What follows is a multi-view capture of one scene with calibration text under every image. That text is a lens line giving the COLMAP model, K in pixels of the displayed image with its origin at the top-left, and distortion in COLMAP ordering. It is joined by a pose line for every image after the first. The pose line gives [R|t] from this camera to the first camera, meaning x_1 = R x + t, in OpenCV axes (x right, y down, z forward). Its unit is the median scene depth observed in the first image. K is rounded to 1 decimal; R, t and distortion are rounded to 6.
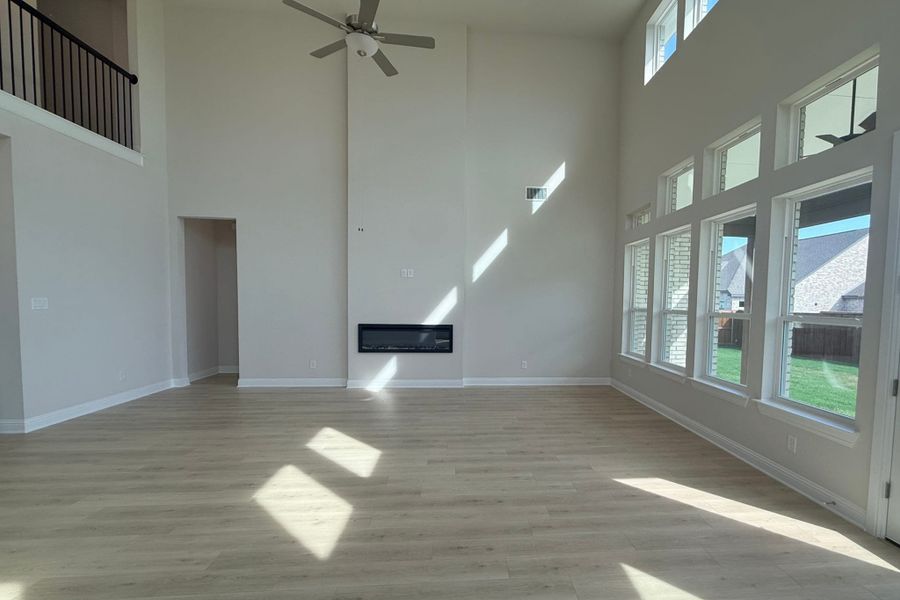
lens RADIAL K [[408.4, 0, 497.6], [0, 408.4, 321.2], [0, 0, 1]] dist [0.004207, 0.000050]
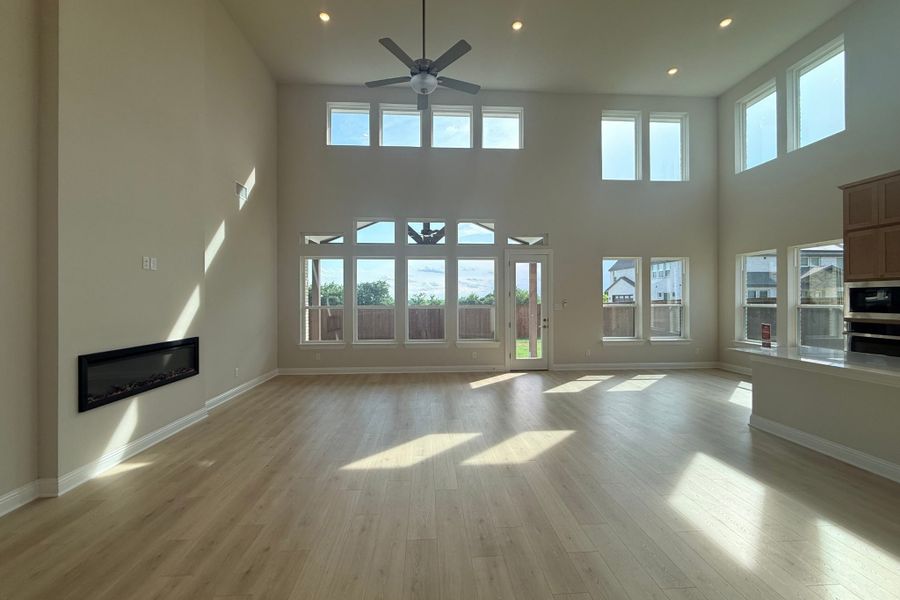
lens RADIAL K [[355.6, 0, 445.7], [0, 355.6, 299.4], [0, 0, 1]] dist [-0.001655, 0.000039]
pose [[0.040964, -0.012644, 0.999081, -0.753525], [0.054940, 0.998436, 0.010383, -0.041597], [-0.997649, 0.054465, 0.041595, 0.525069]]
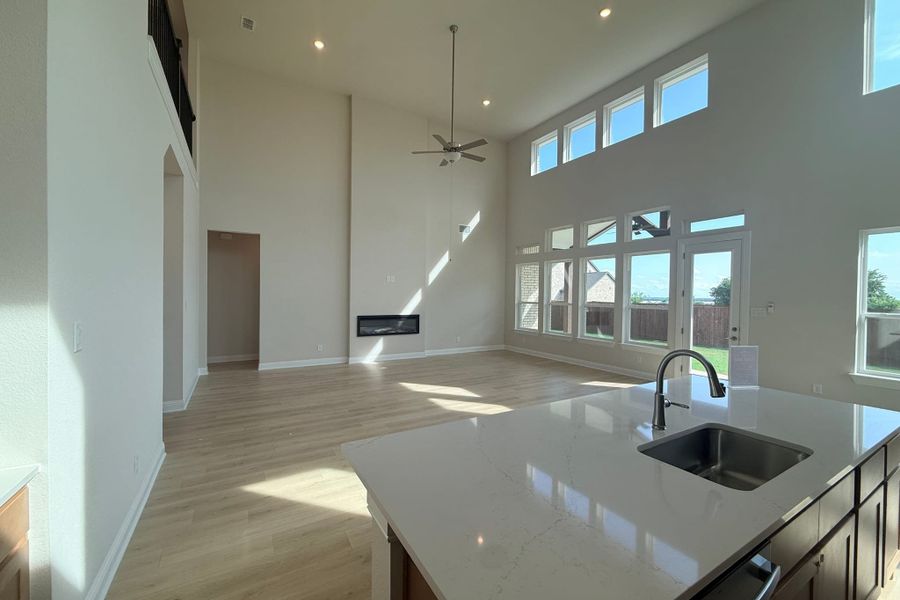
lens RADIAL K [[355.6, 0, 446.5], [0, 355.6, 296.9], [0, 0, 1]] dist [-0.001655, 0.000039]
pose [[0.907298, -0.007322, 0.420424, -0.566801], [0.022943, 0.999221, -0.032110, -0.010900], [-0.419861, 0.038779, 0.906760, -0.204868]]
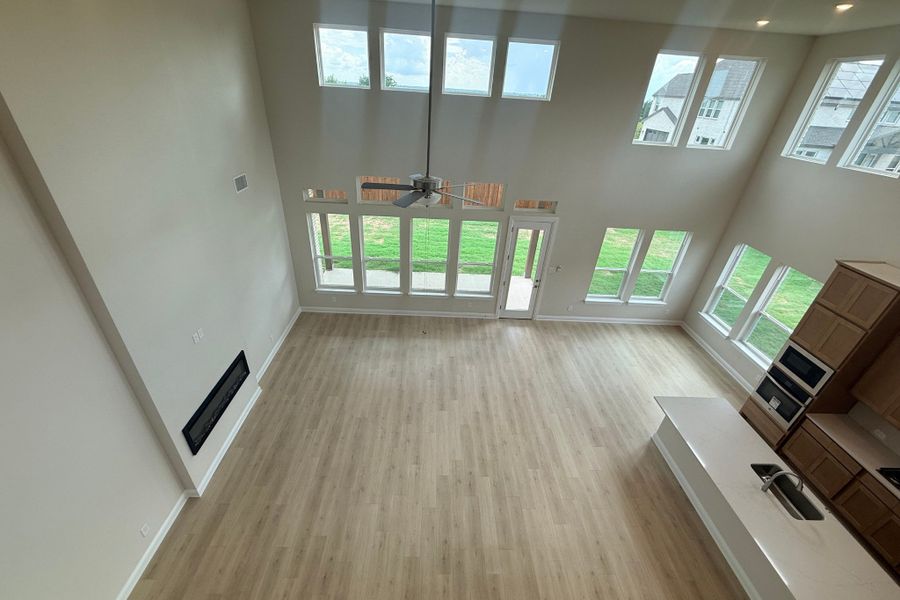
lens RADIAL K [[355.6, 0, 446.4], [0, 355.6, 297.4], [0, 0, 1]] dist [-0.001655, 0.000039]
pose [[0.079122, -0.508961, 0.857146, -0.724126], [-0.003822, 0.859680, 0.510819, -0.523529], [-0.996858, -0.043694, 0.066075, 0.492017]]
